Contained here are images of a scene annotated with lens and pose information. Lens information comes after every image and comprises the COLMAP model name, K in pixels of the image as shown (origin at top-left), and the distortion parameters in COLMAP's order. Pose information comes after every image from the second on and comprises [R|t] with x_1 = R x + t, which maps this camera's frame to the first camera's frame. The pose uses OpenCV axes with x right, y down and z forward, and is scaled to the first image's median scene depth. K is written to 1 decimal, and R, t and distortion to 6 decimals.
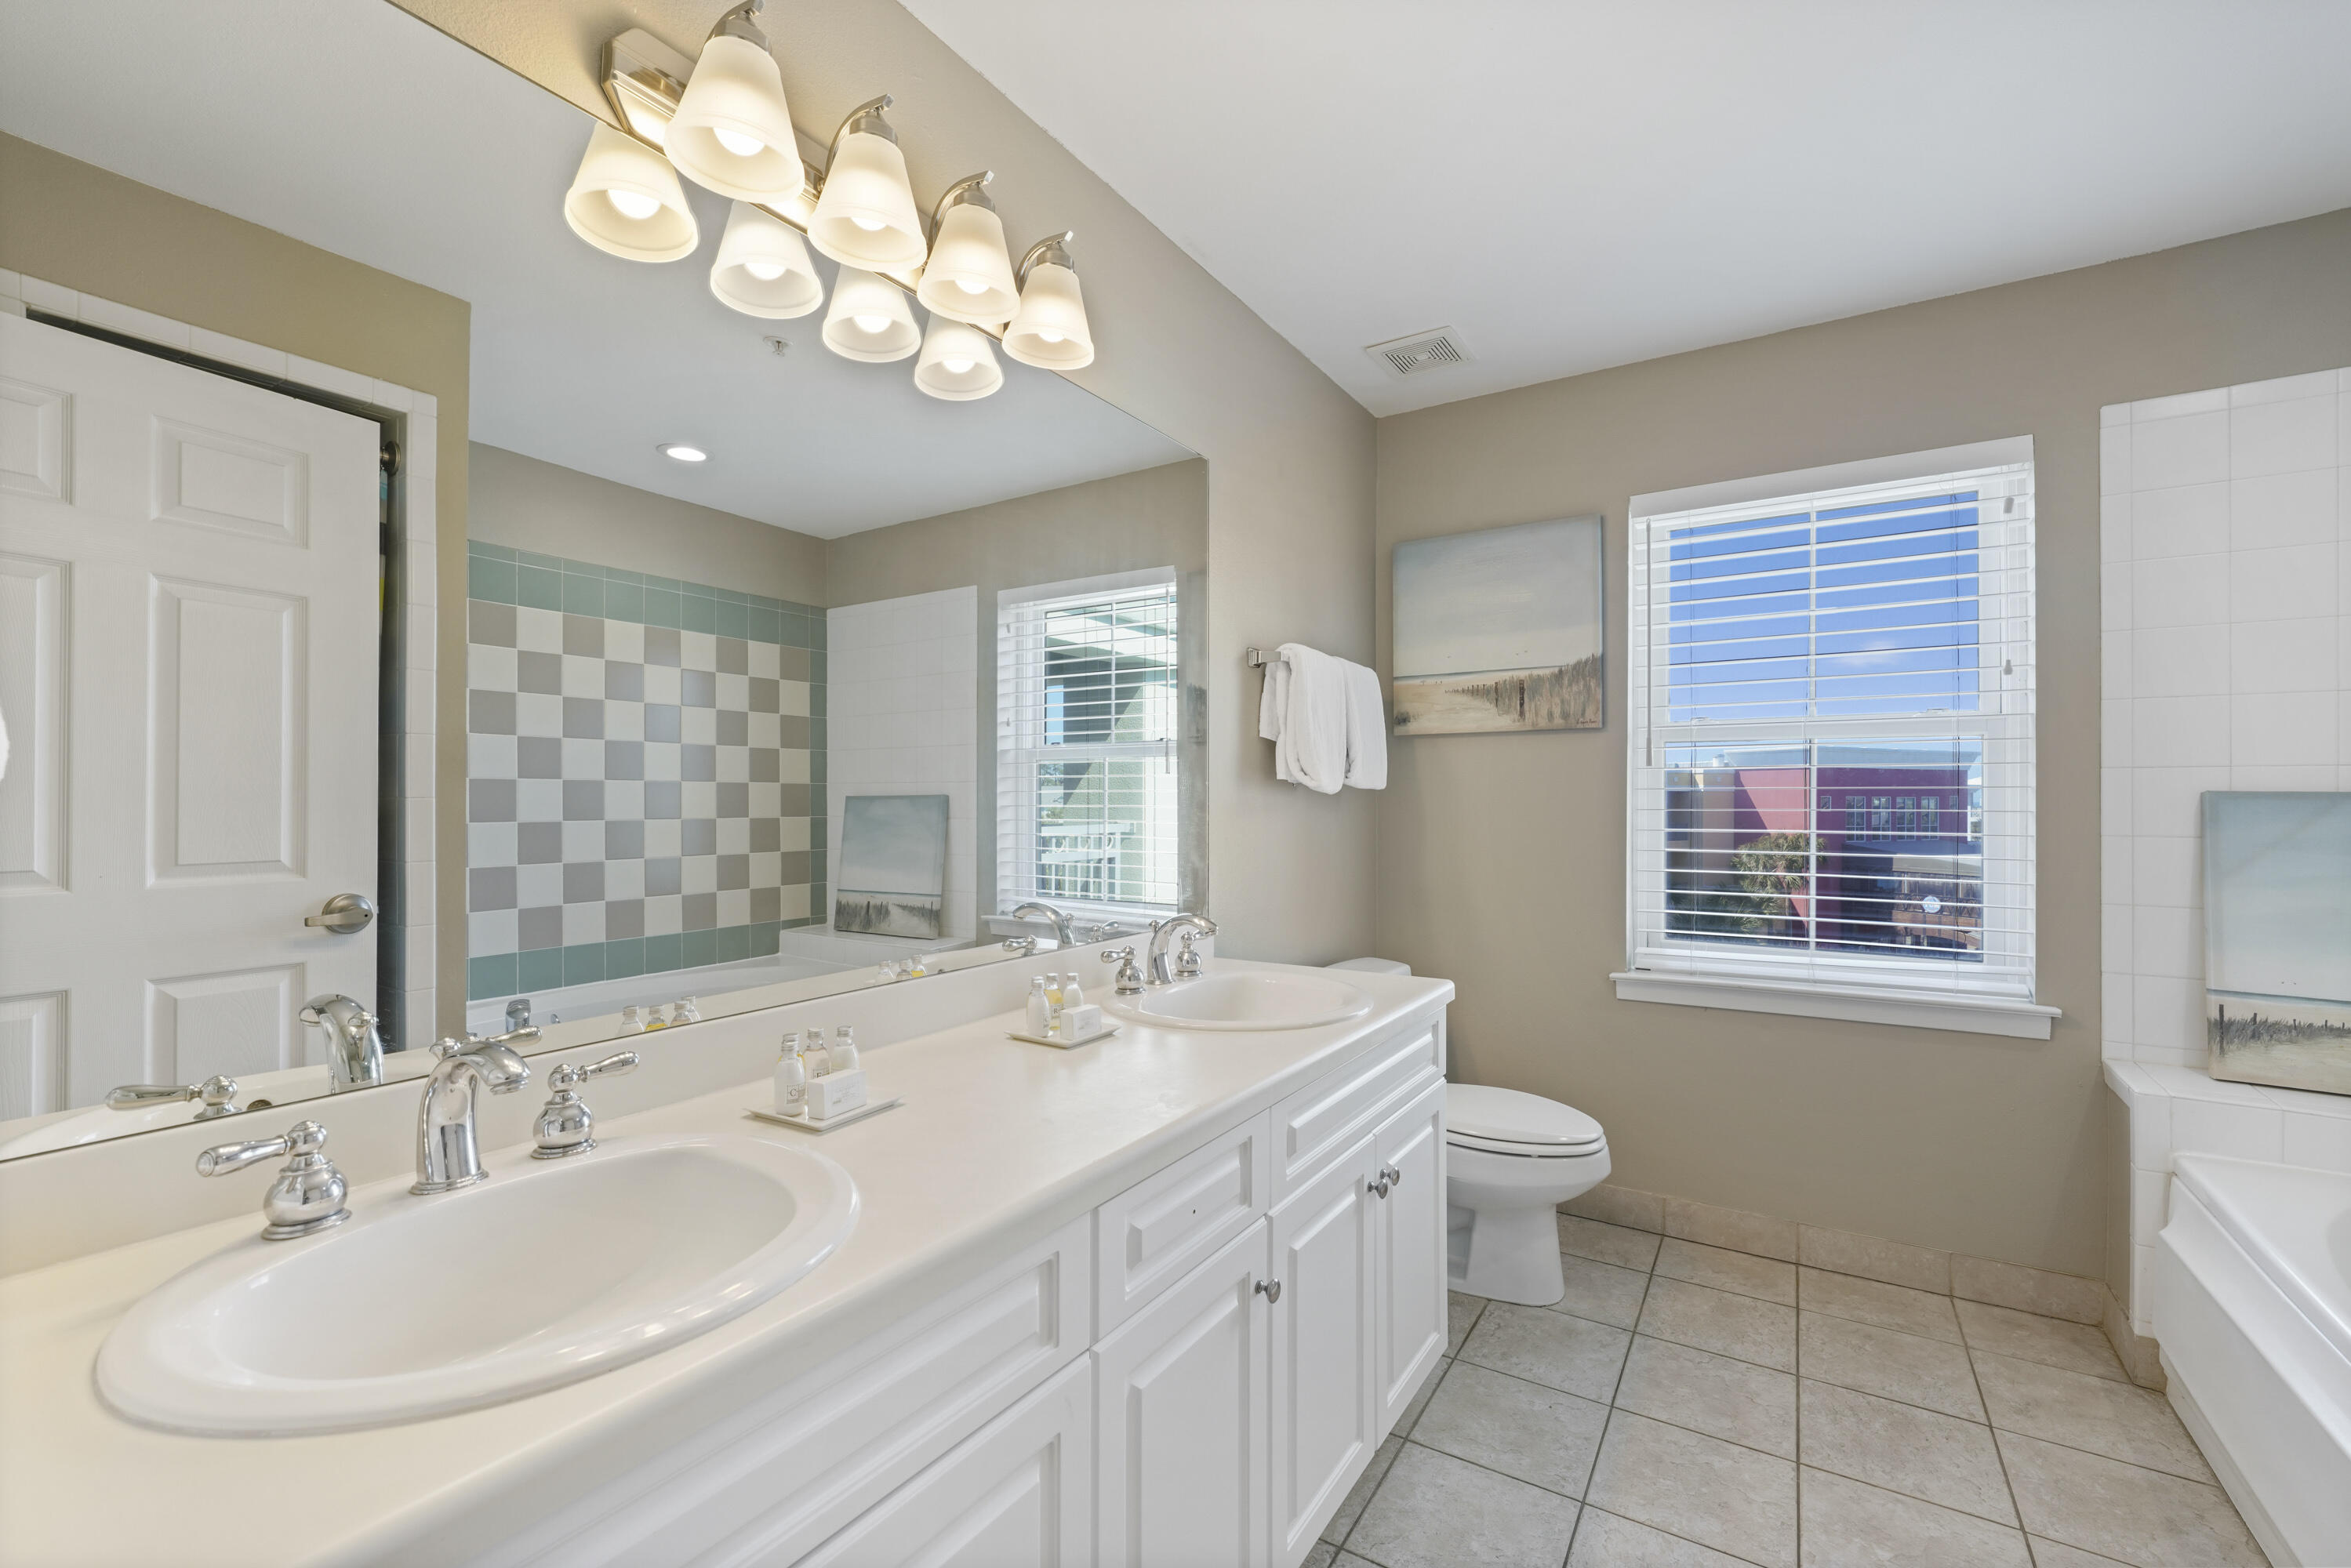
lens RADIAL K [[980.2, 0, 1179.2], [0, 980.2, 794.4], [0, 0, 1]] dist [-0.020044, 0.005908]
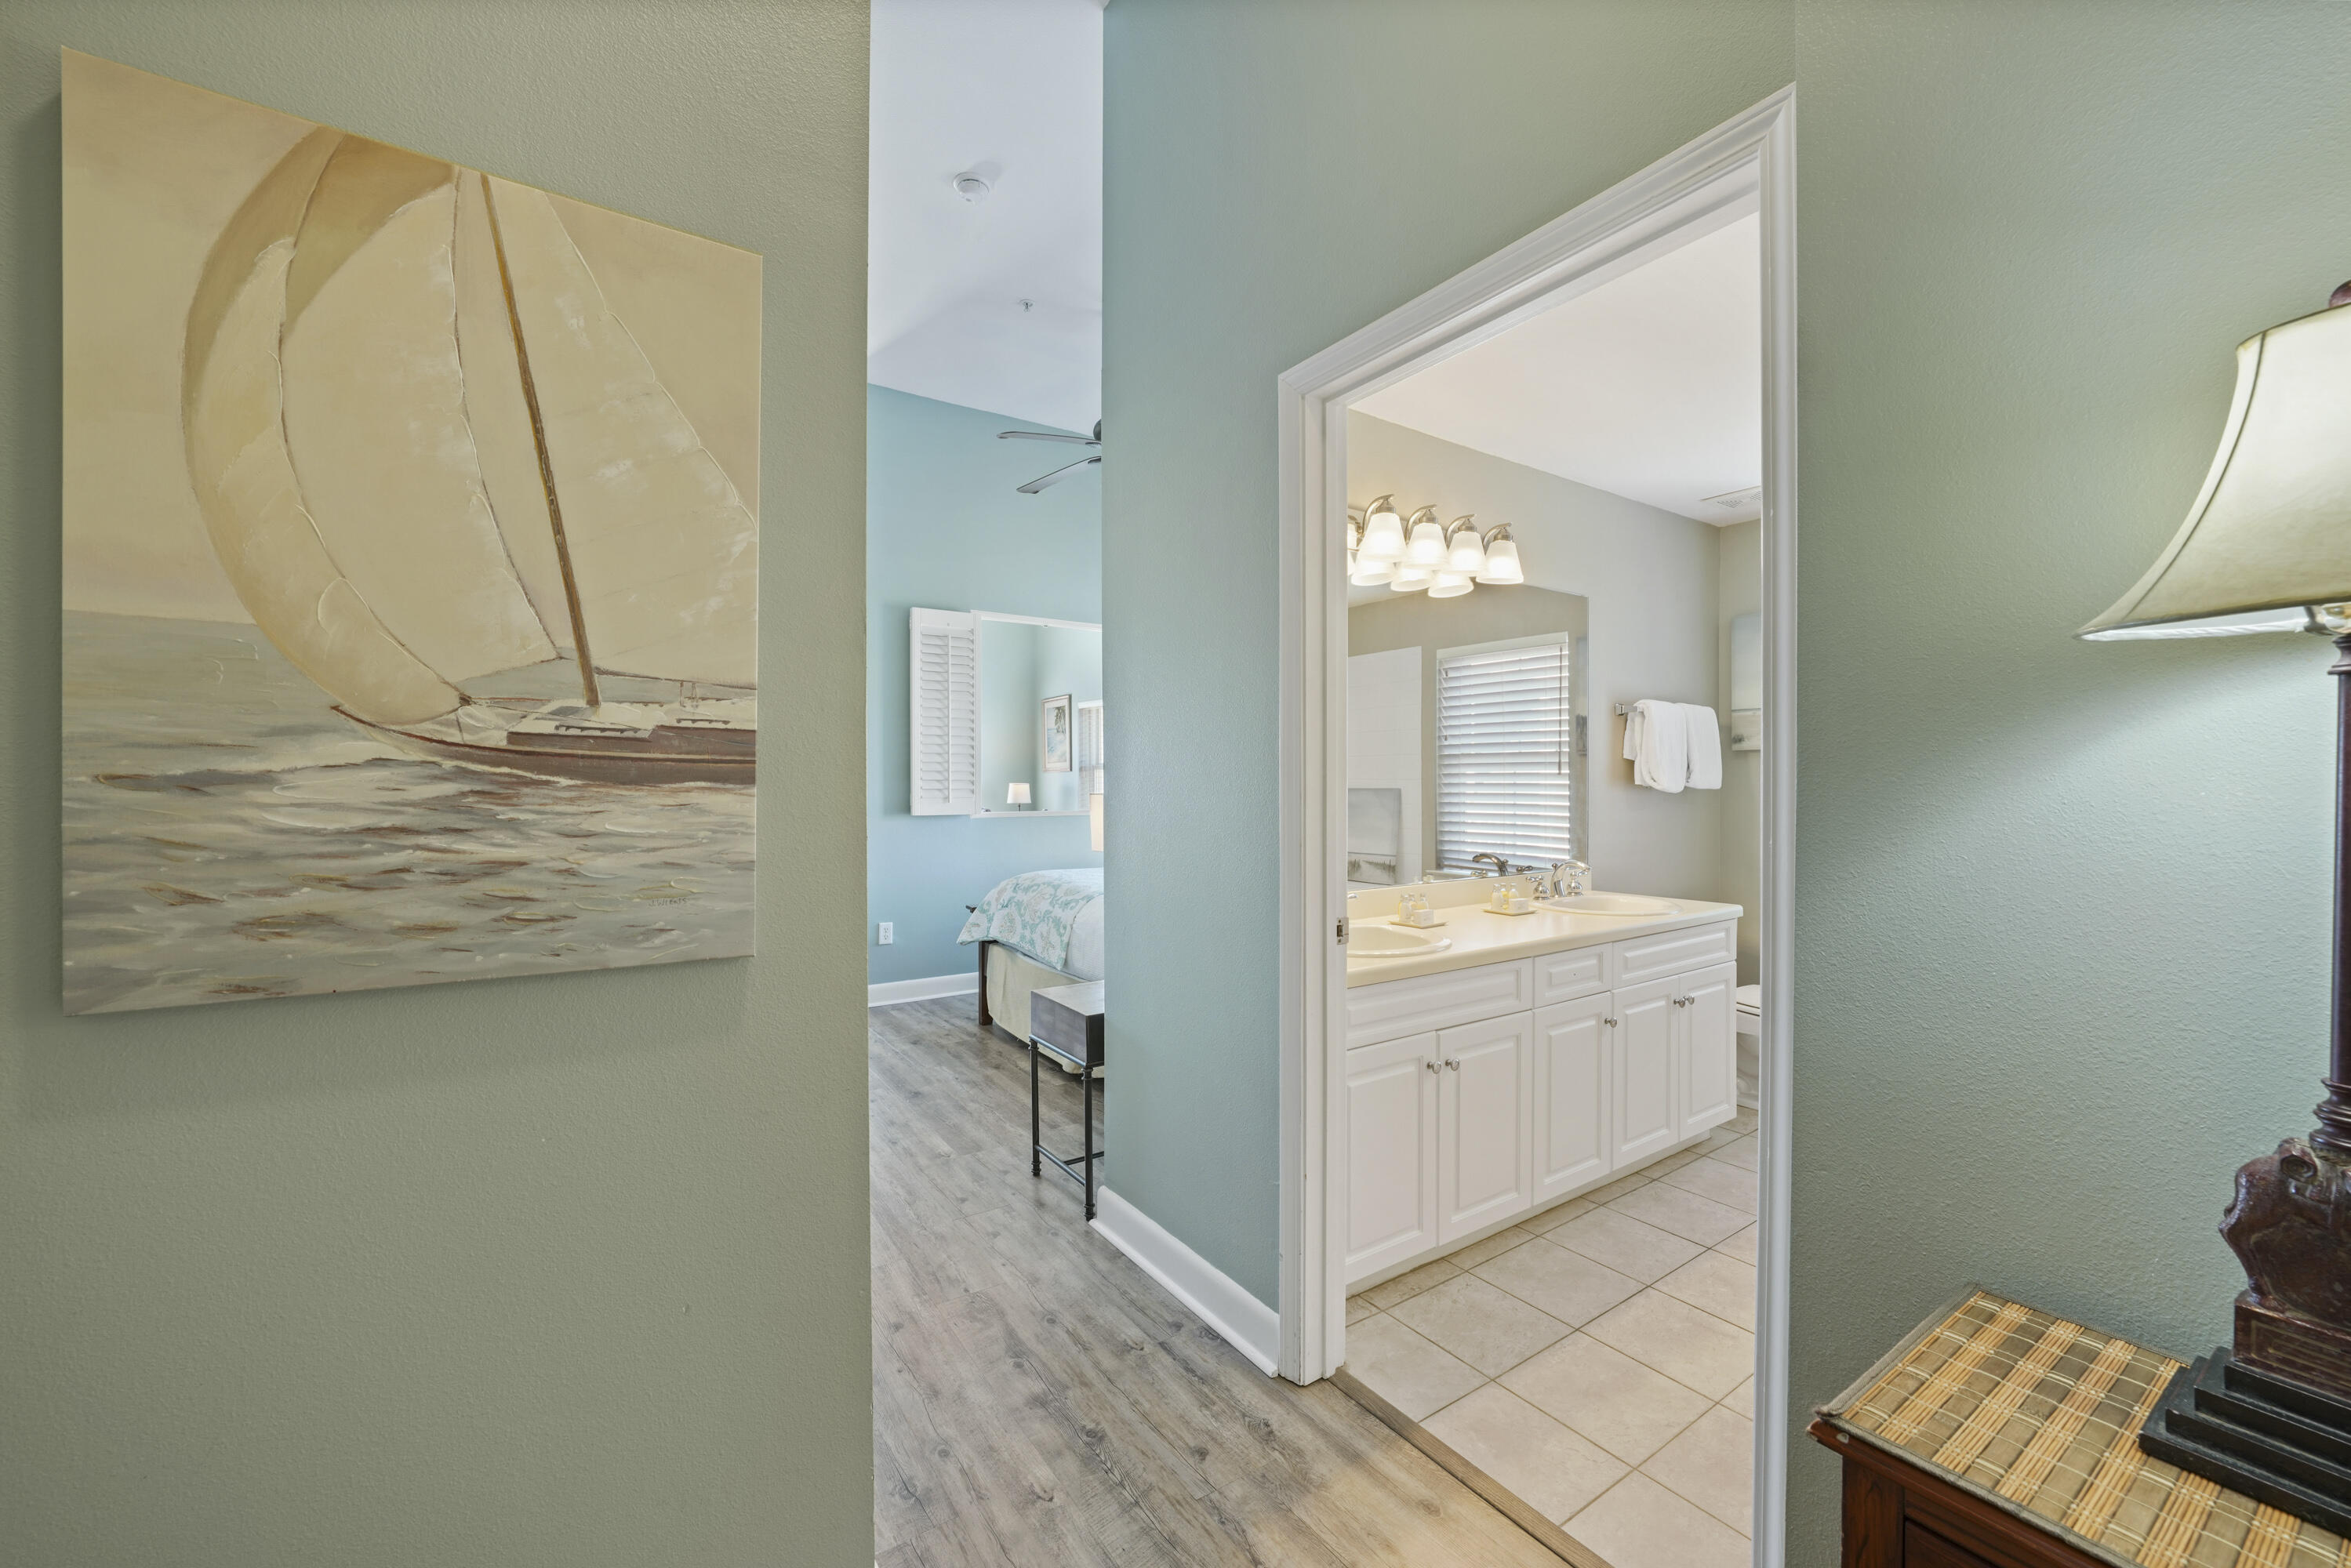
lens RADIAL K [[922.0, 0, 1175.5], [0, 922.0, 784.0], [0, 0, 1]] dist [-0.003156, -0.000091]
pose [[0.918389, 0.000371, -0.395679, 0.004689], [0.003333, 0.999957, 0.008674, -0.031624], [0.395665, -0.009285, 0.918348, -0.703408]]
